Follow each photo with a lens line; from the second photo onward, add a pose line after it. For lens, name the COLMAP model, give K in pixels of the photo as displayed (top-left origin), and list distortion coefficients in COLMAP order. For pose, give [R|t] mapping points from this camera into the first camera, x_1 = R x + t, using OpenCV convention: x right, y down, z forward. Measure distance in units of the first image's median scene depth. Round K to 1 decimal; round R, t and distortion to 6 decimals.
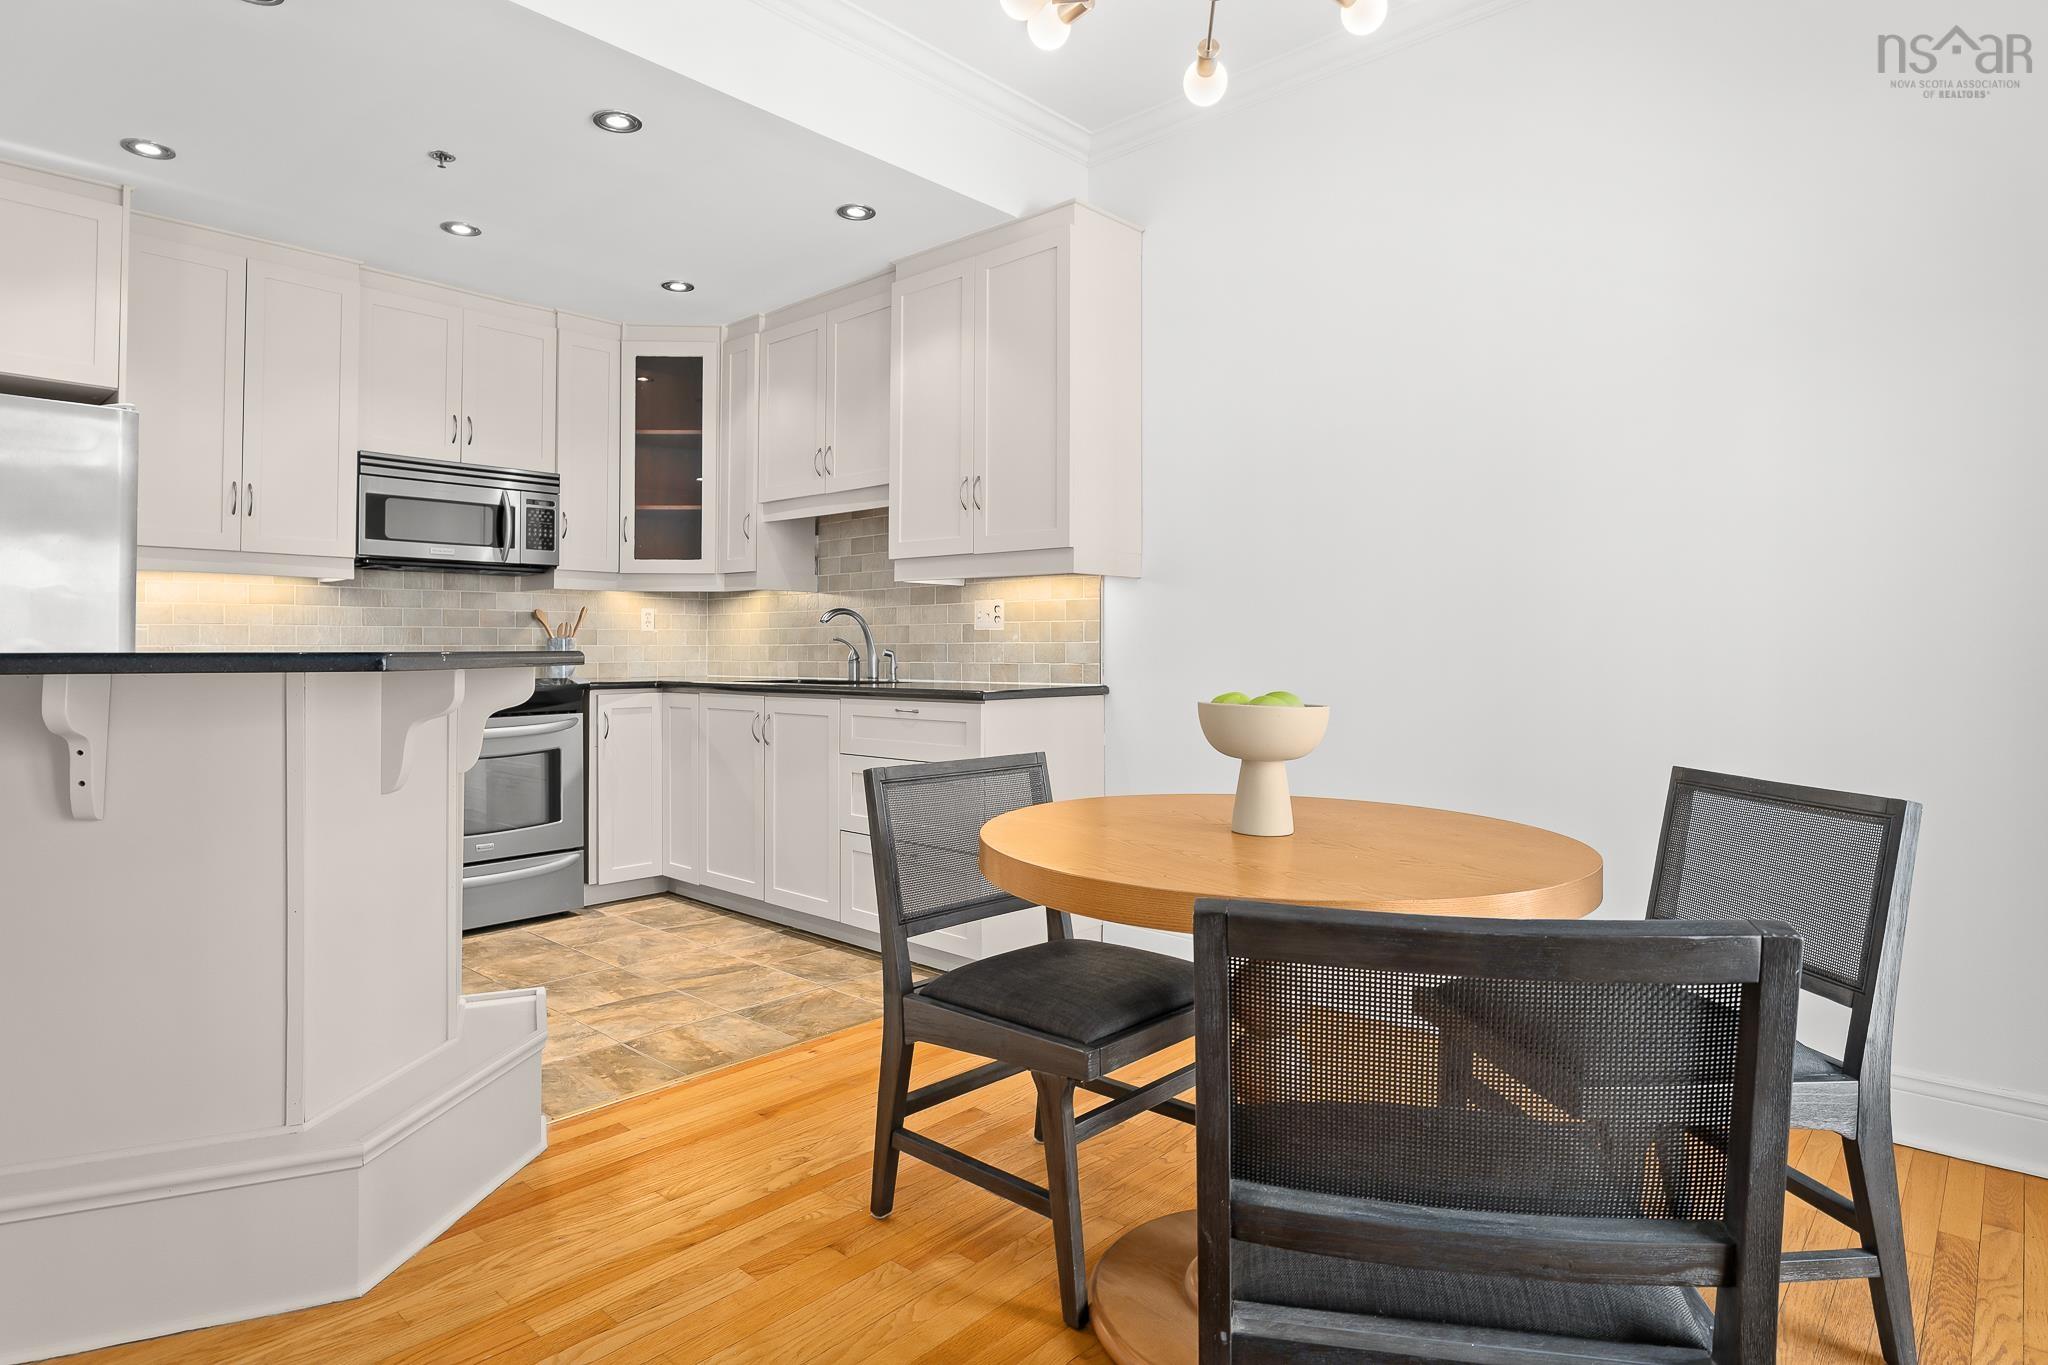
lens RADIAL K [[1099.5, 0, 1007.4], [0, 1099.5, 635.8], [0, 0, 1]] dist [-0.010838, 0.000338]
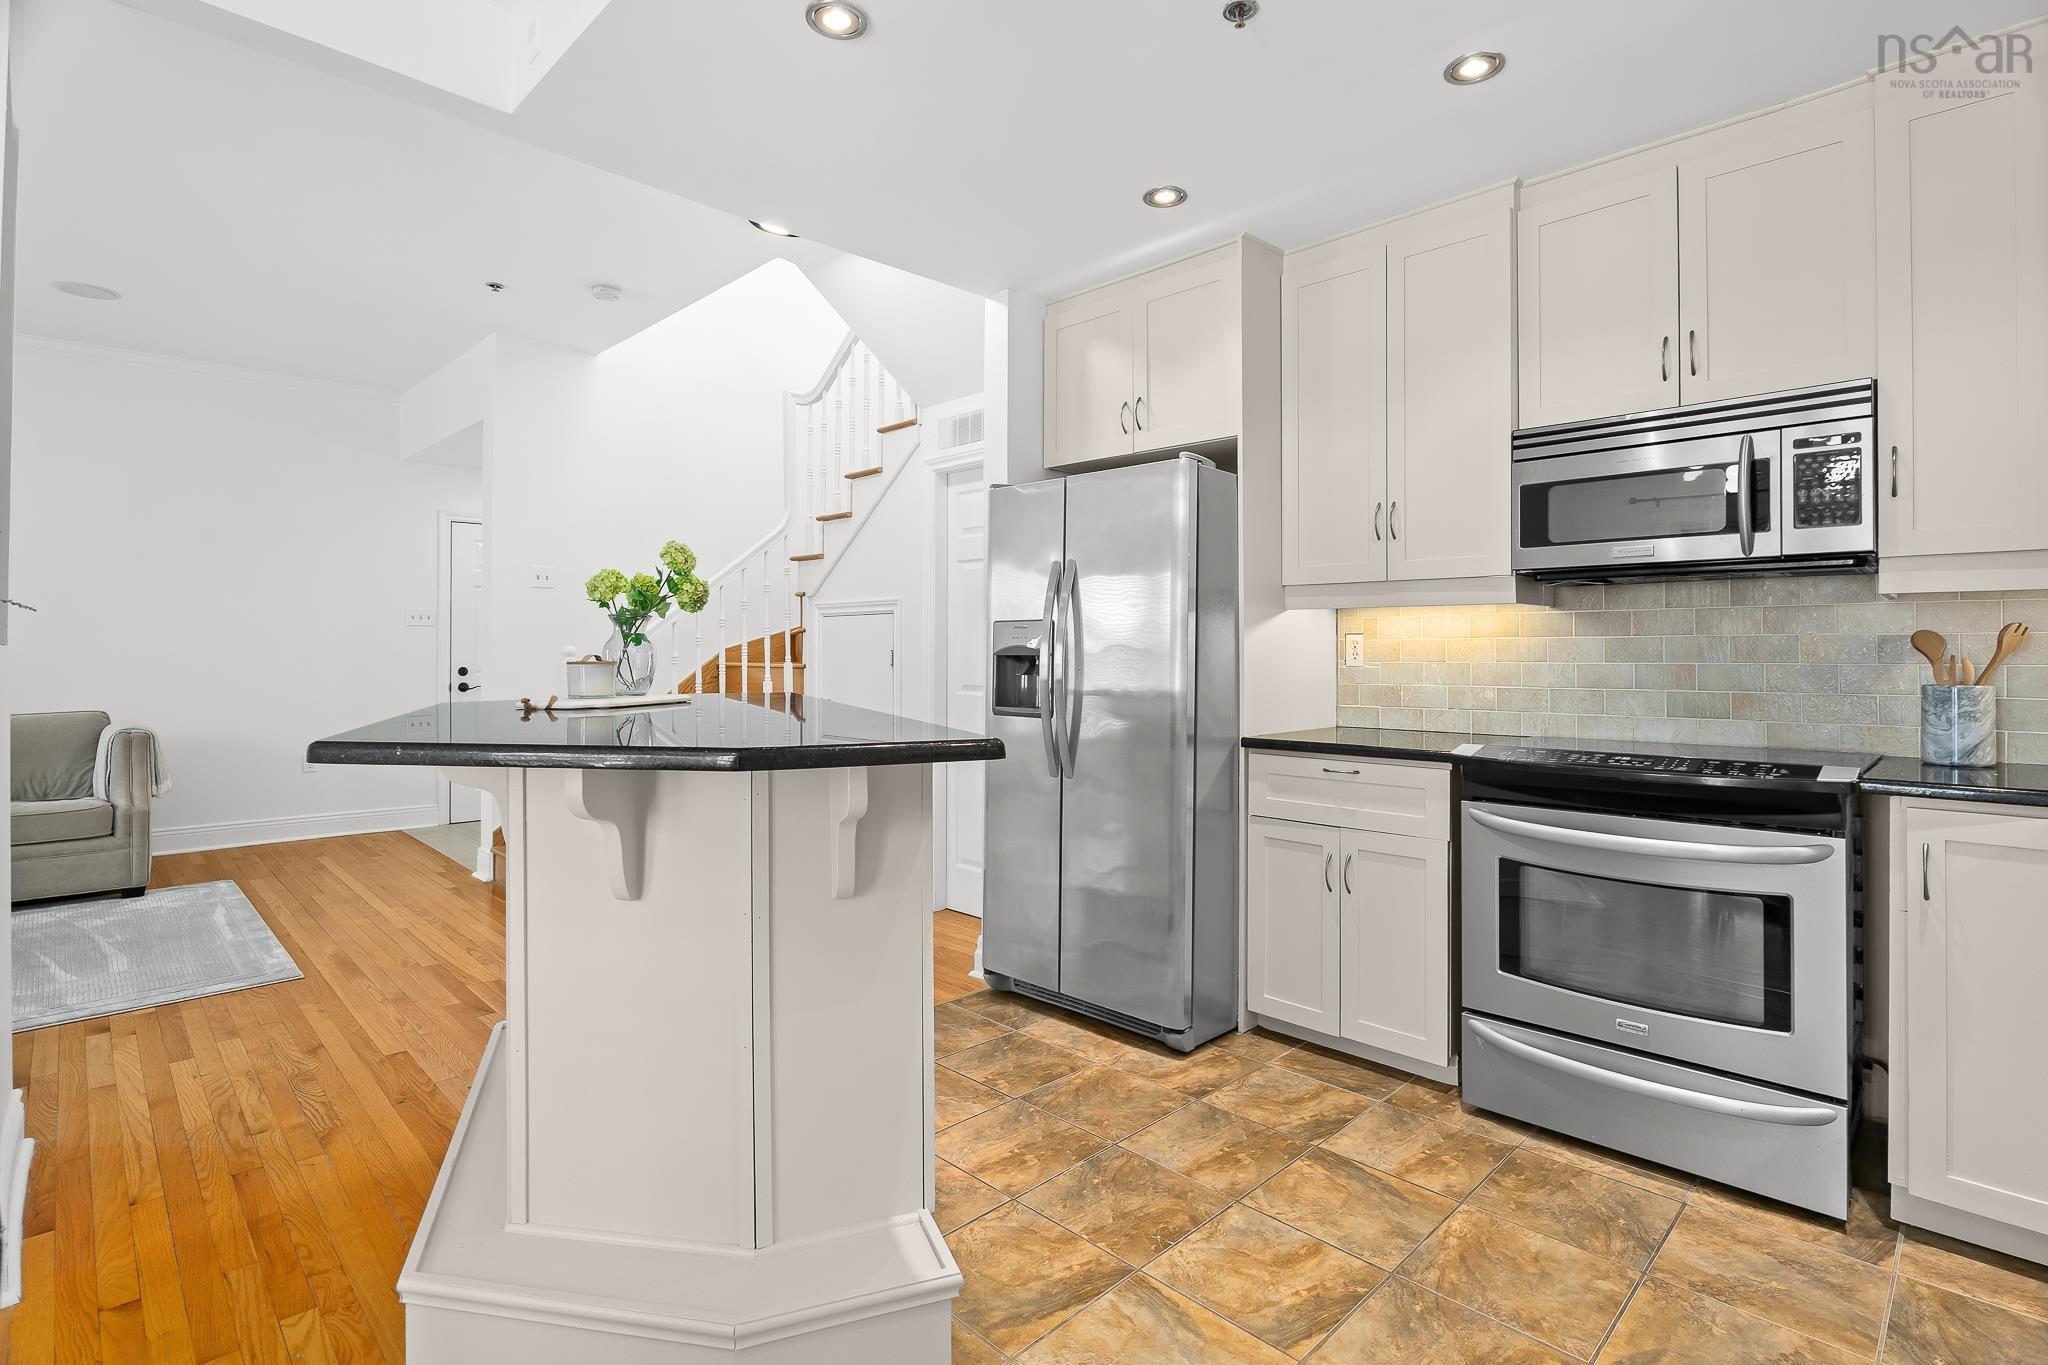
lens RADIAL K [[979.7, 0, 1011.3], [0, 979.7, 639.7], [0, 0, 1]] dist [-0.012171, -0.000551]
pose [[-0.046642, -0.010716, -0.998854, 0.081854], [0.009426, 0.999893, -0.011167, -0.020579], [0.998867, -0.009936, -0.046536, 0.636254]]
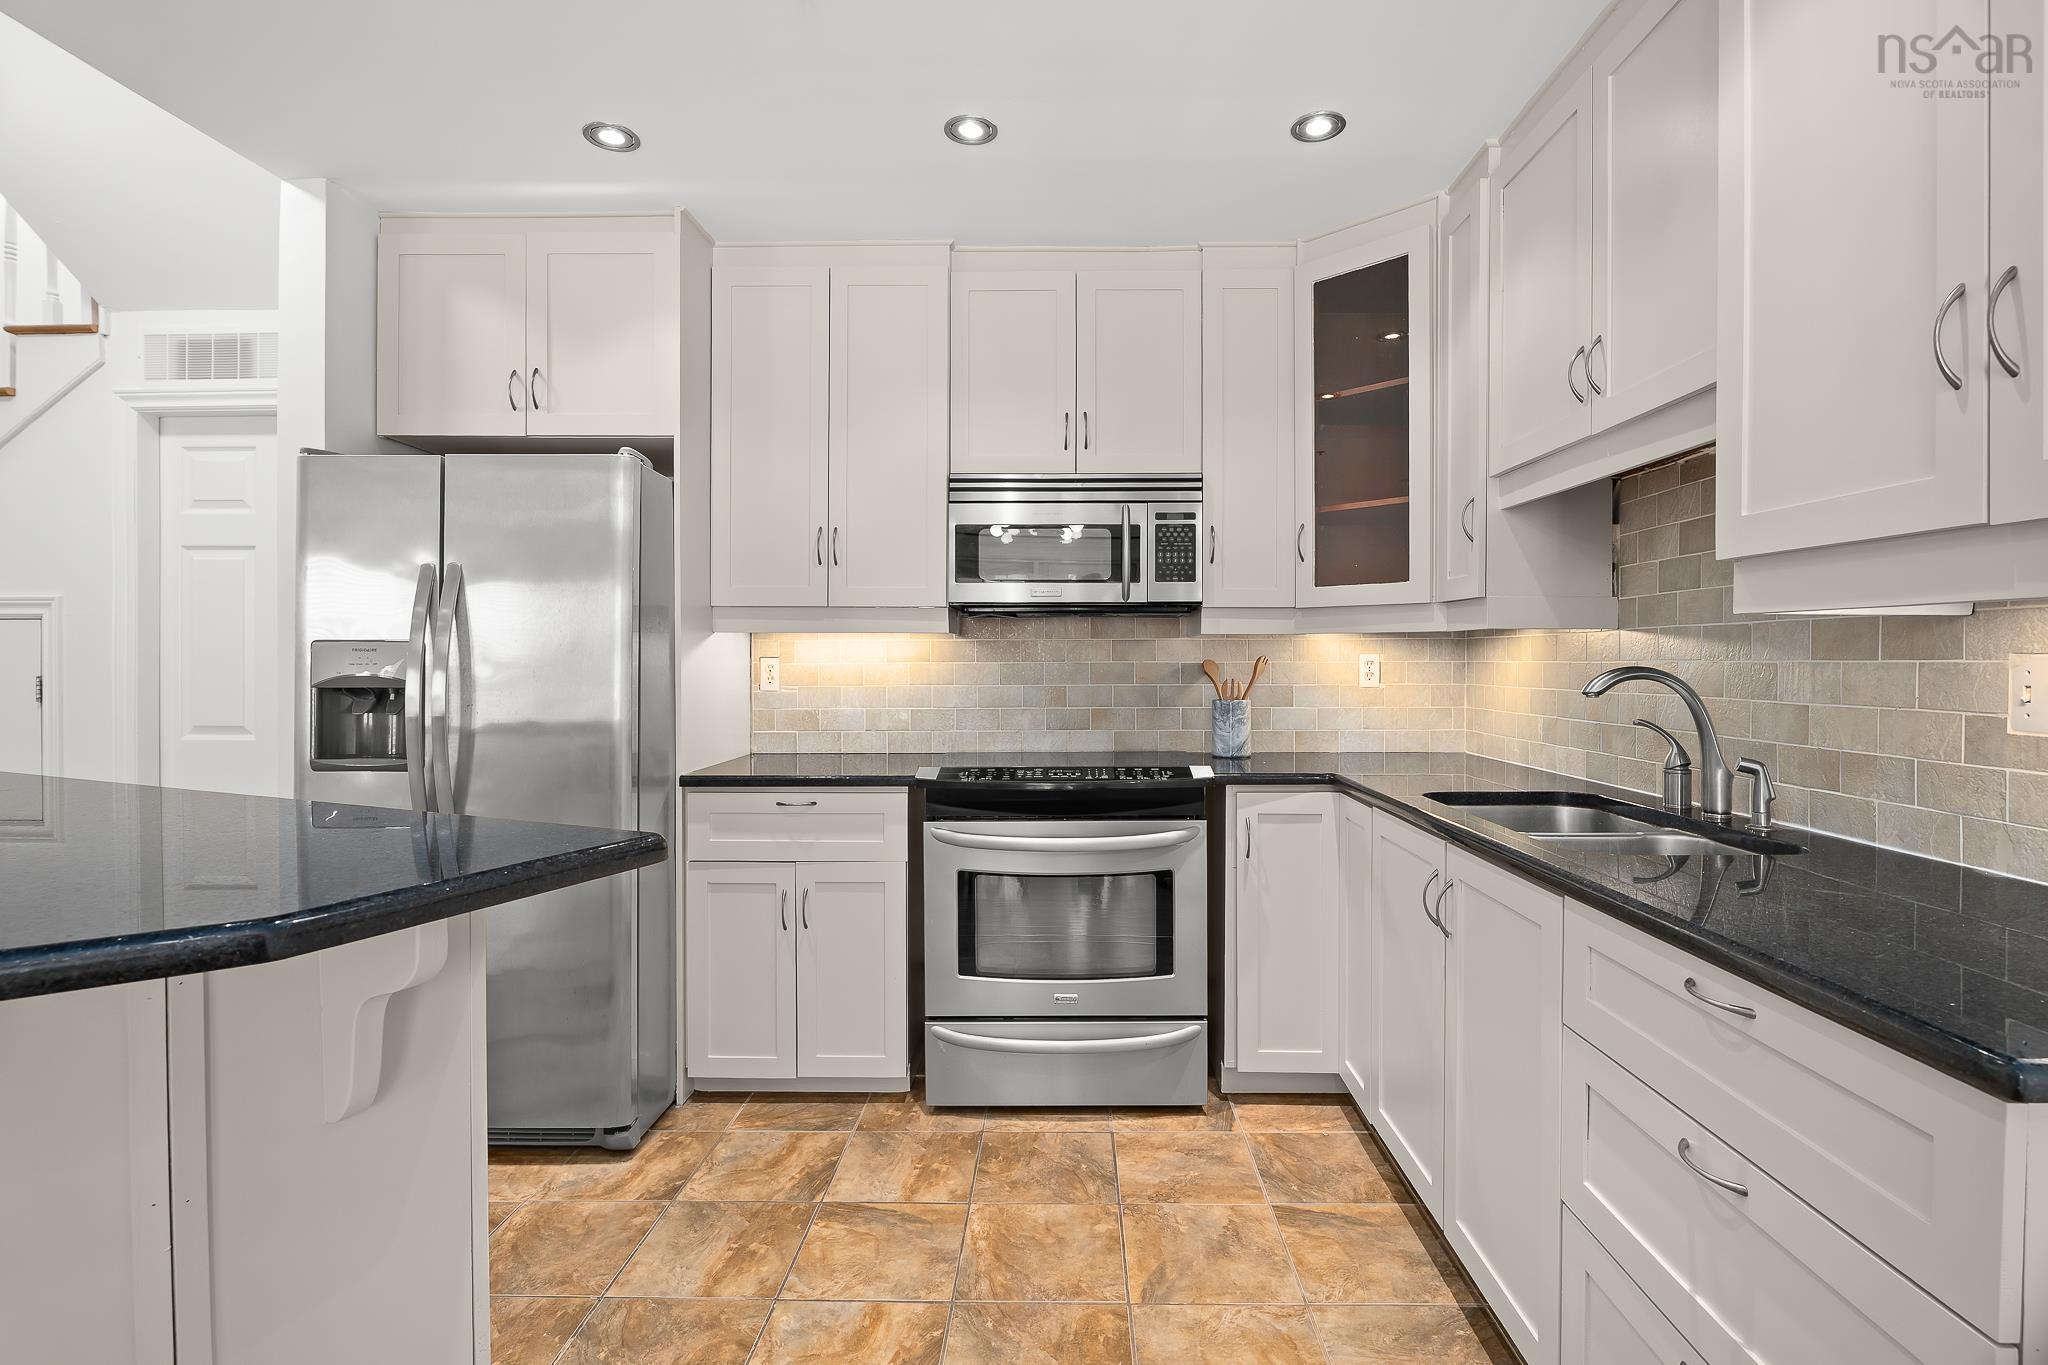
lens RADIAL K [[970.2, 0, 1056.7], [0, 970.2, 663.8], [0, 0, 1]] dist [-0.013233, 0.000140]
pose [[0.674431, 0.004576, -0.738324, -0.007625], [0.008486, 0.999867, 0.013948, -0.035156], [0.738289, -0.015672, 0.674302, 0.530739]]
